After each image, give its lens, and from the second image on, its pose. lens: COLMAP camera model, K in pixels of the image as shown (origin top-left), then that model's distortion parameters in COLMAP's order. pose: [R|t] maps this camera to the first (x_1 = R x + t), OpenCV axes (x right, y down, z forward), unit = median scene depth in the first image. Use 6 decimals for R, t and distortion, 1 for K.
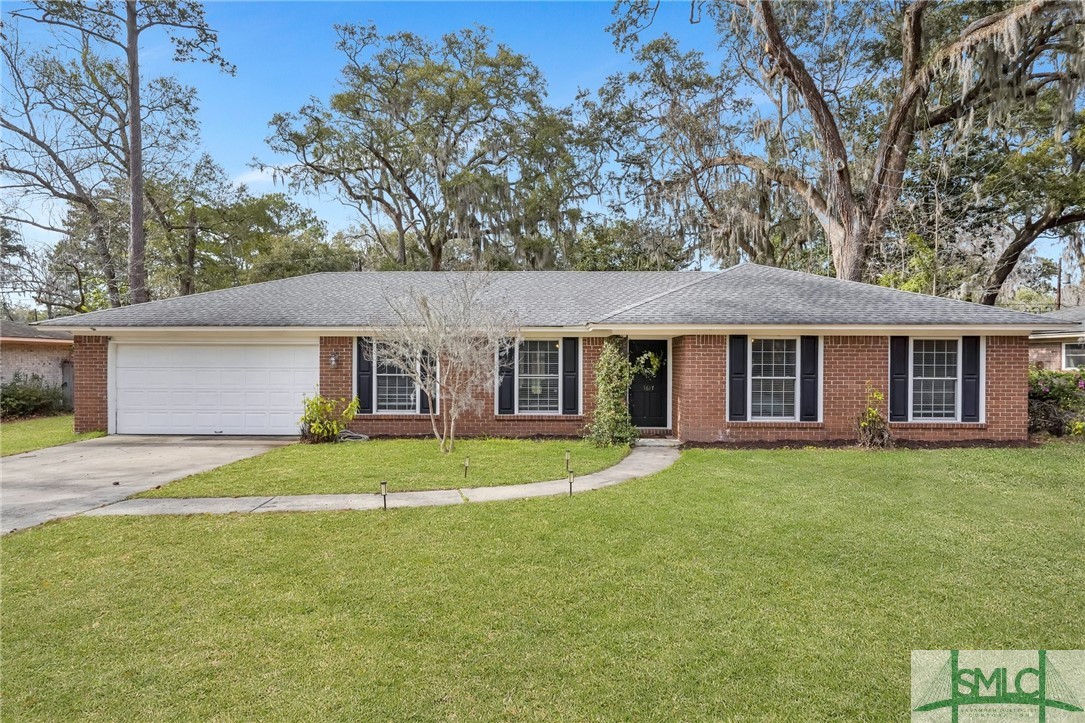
lens RADIAL K [[583.1, 0, 539.6], [0, 583.1, 364.8], [0, 0, 1]] dist [0.002325, 0.000880]
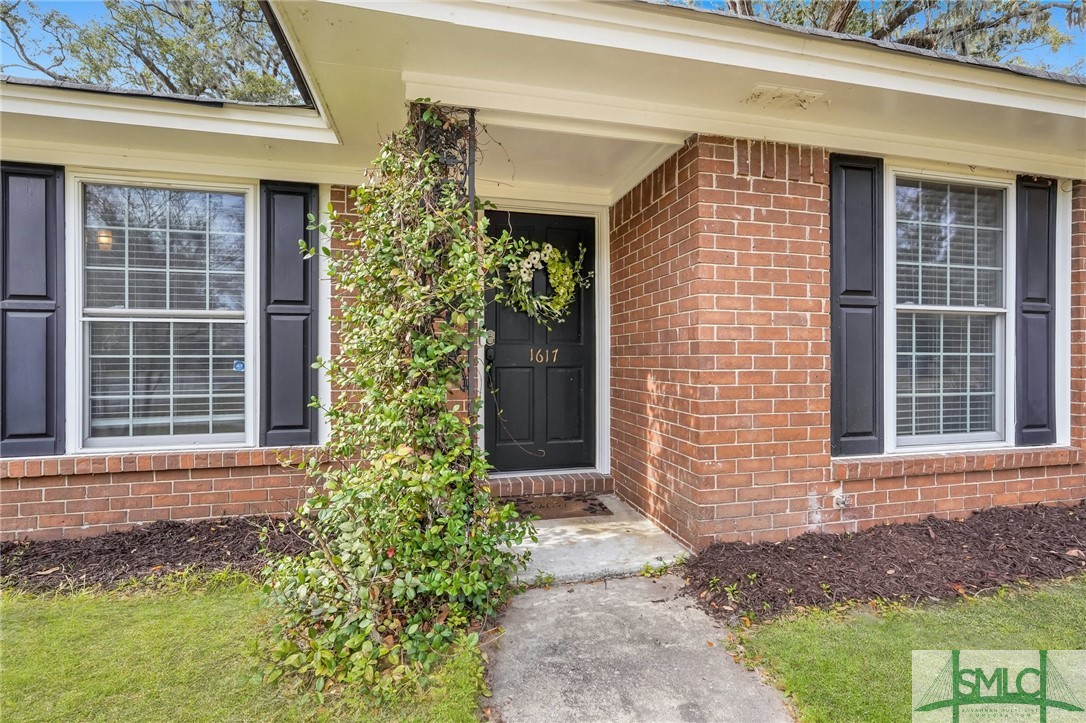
lens RADIAL K [[506.7, 0, 540.8], [0, 506.7, 360.7], [0, 0, 1]] dist [0.001499, -0.000159]
pose [[0.971014, -0.007839, 0.238892, 0.122700], [0.008511, 0.999962, -0.001780, 0.046776], [-0.238869, 0.003762, 0.971044, 0.764413]]
